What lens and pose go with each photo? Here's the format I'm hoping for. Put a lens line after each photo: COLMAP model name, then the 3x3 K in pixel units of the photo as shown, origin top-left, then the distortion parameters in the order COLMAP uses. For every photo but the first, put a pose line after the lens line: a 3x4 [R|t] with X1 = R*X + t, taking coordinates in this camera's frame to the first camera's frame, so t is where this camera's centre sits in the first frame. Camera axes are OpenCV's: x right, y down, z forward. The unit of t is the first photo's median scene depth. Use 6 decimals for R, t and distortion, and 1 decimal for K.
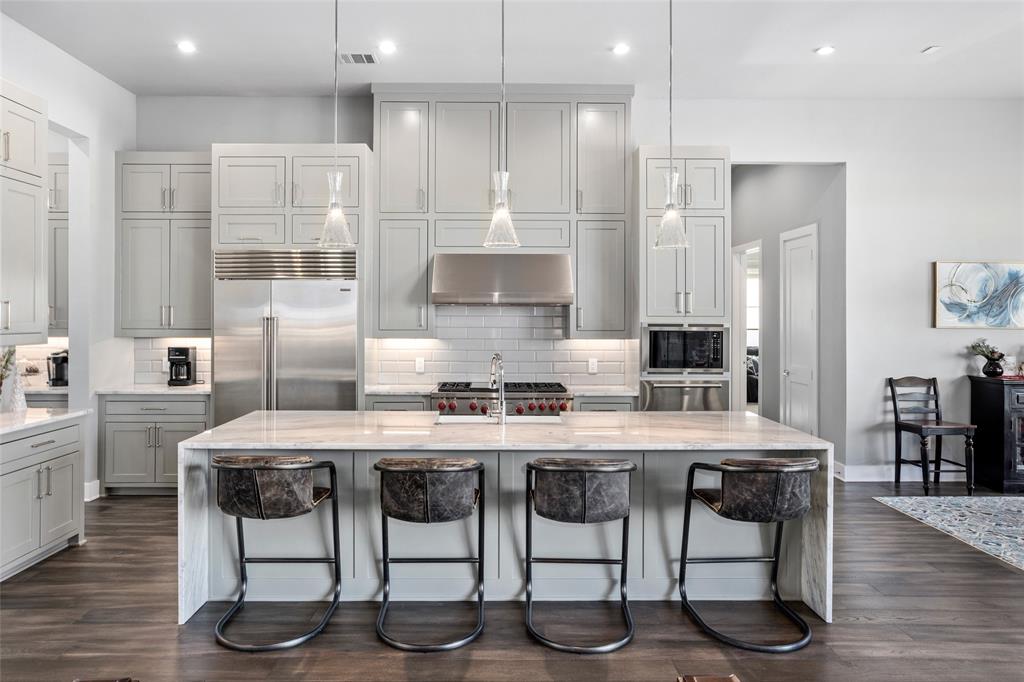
lens RADIAL K [[639.1, 0, 510.6], [0, 639.1, 333.7], [0, 0, 1]] dist [0.015361, 0.002862]
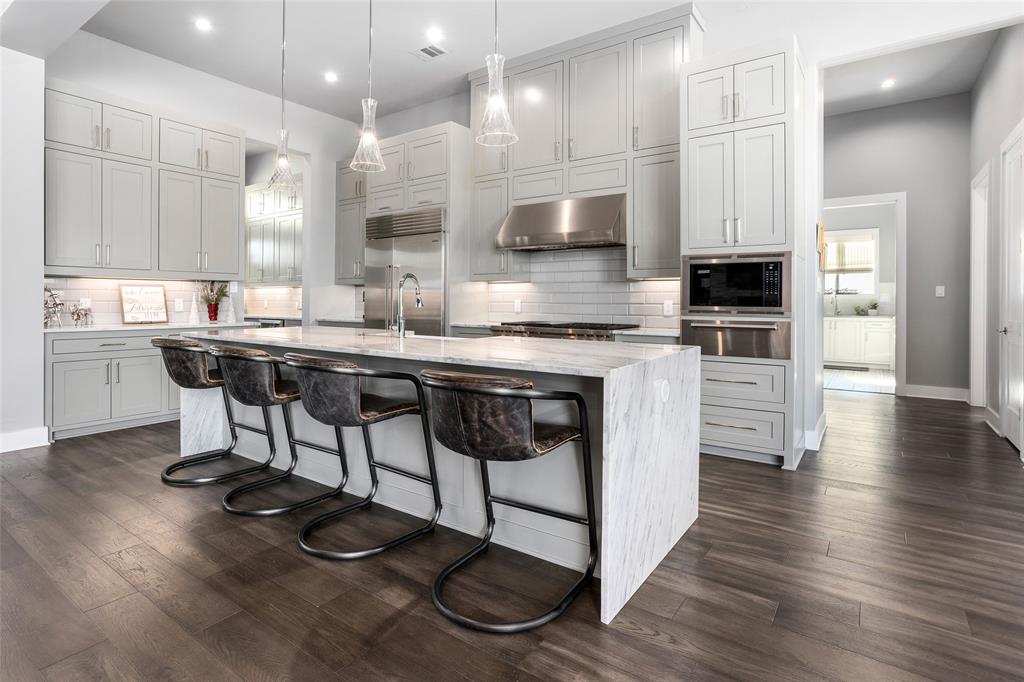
lens RADIAL K [[502.8, 0, 501.3], [0, 502.8, 299.3], [0, 0, 1]] dist [-0.018861, 0.000411]
pose [[0.815036, 0.002111, -0.579406, 0.407094], [-0.013164, 0.999803, -0.014875, 0.058266], [0.579260, 0.019751, 0.814903, 0.272745]]
